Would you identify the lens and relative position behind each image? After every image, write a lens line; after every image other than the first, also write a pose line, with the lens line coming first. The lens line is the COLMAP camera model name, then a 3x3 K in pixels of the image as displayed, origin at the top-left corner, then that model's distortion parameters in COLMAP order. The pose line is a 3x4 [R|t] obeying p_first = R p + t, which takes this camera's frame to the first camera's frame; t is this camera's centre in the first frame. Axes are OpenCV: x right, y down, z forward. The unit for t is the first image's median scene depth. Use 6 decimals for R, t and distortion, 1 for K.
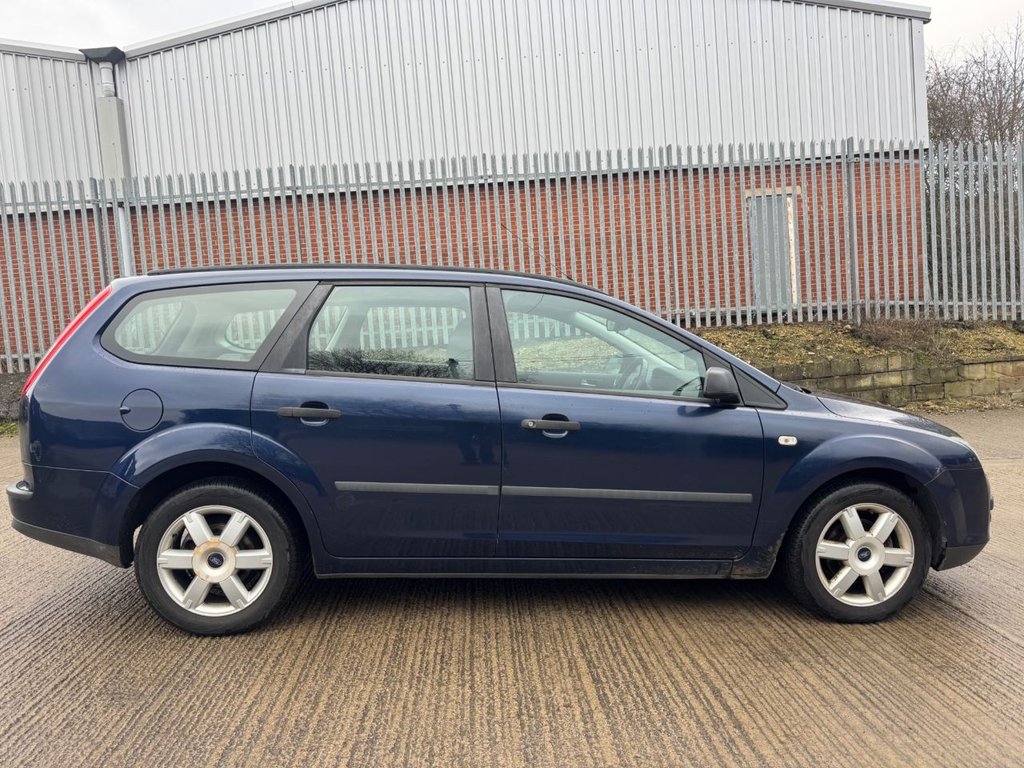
lens RADIAL K [[713.4, 0, 512.0], [0, 713.4, 384.0], [0, 0, 1]] dist [0.028278, -0.028500]
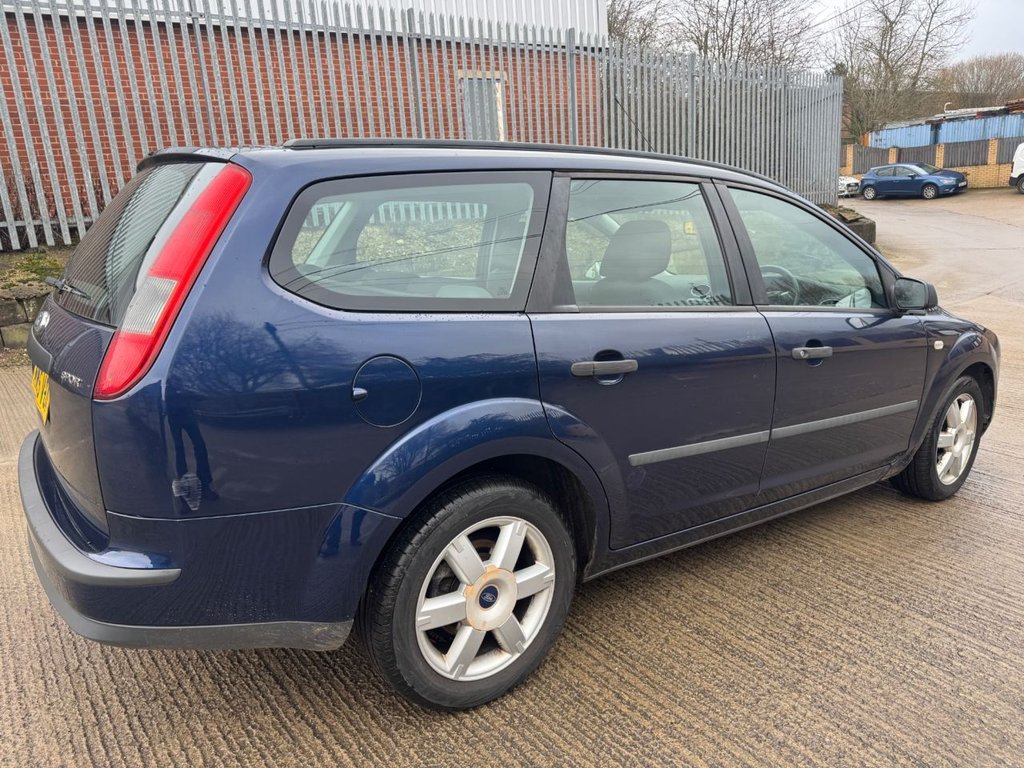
lens RADIAL K [[713.4, 0, 512.0], [0, 713.4, 384.0], [0, 0, 1]] dist [0.028278, -0.028500]
pose [[0.855378, -0.112966, 0.505537, -0.180987], [0.031384, 0.985440, 0.167102, -0.015989], [-0.517053, -0.127069, 0.846469, 0.112935]]
